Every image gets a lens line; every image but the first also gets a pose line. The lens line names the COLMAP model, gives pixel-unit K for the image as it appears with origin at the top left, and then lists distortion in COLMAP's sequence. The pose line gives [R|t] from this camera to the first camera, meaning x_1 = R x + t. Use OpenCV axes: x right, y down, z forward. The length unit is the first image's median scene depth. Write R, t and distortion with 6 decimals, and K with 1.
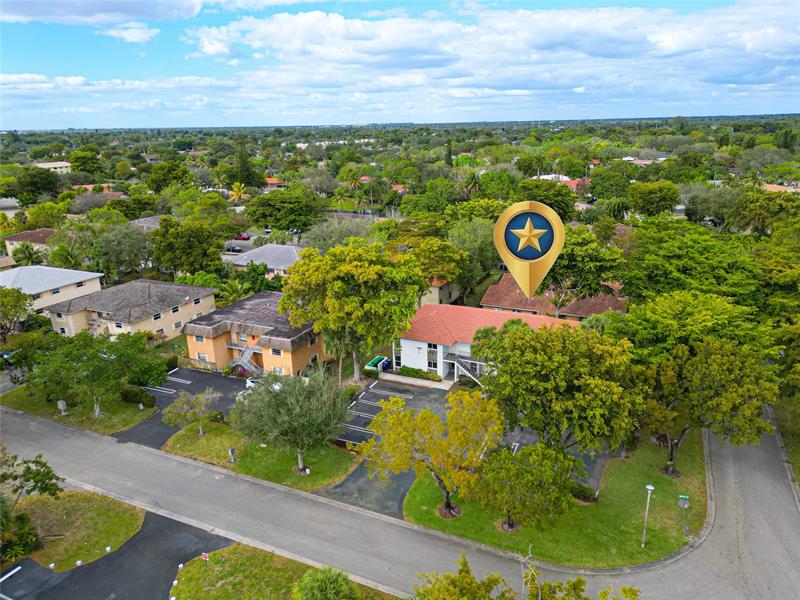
lens RADIAL K [[571.7, 0, 407.7], [0, 571.7, 295.5], [0, 0, 1]] dist [0.060624, -0.038774]
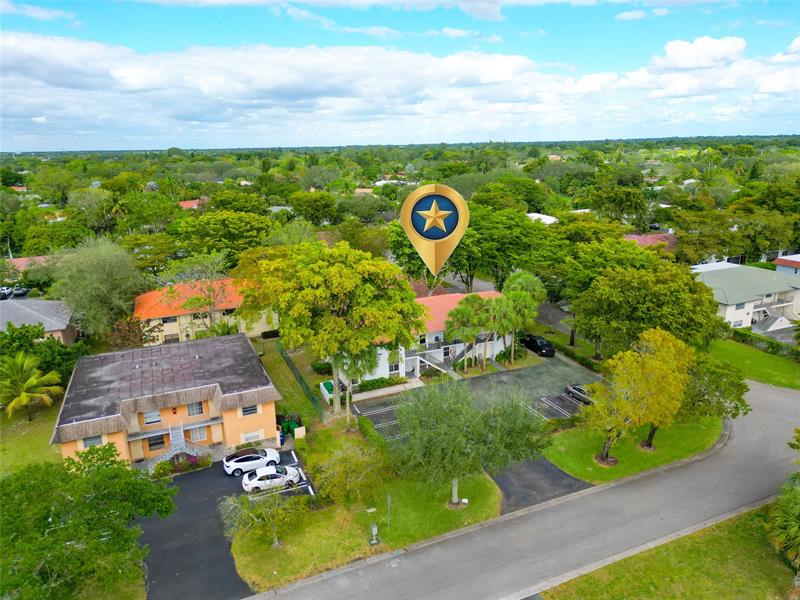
lens RADIAL K [[571.7, 0, 422.7], [0, 571.7, 263.8], [0, 0, 1]] dist [0.060624, -0.038774]
pose [[0.665707, -0.153203, 0.730317, -0.667304], [0.228779, 0.973469, -0.004329, -0.030462], [-0.710278, 0.169963, 0.683095, 0.368068]]
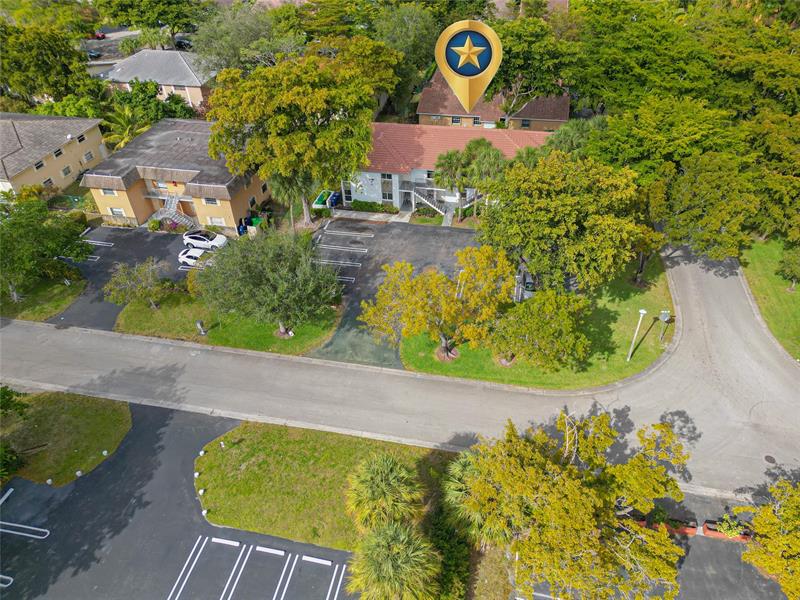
lens RADIAL K [[571.7, 0, 413.0], [0, 571.7, 306.0], [0, 0, 1]] dist [0.060624, -0.038774]
pose [[0.976328, -0.139264, 0.165495, -0.110881], [0.068927, 0.925574, 0.372238, -0.066107], [-0.205017, -0.352020, 0.913263, 0.096059]]
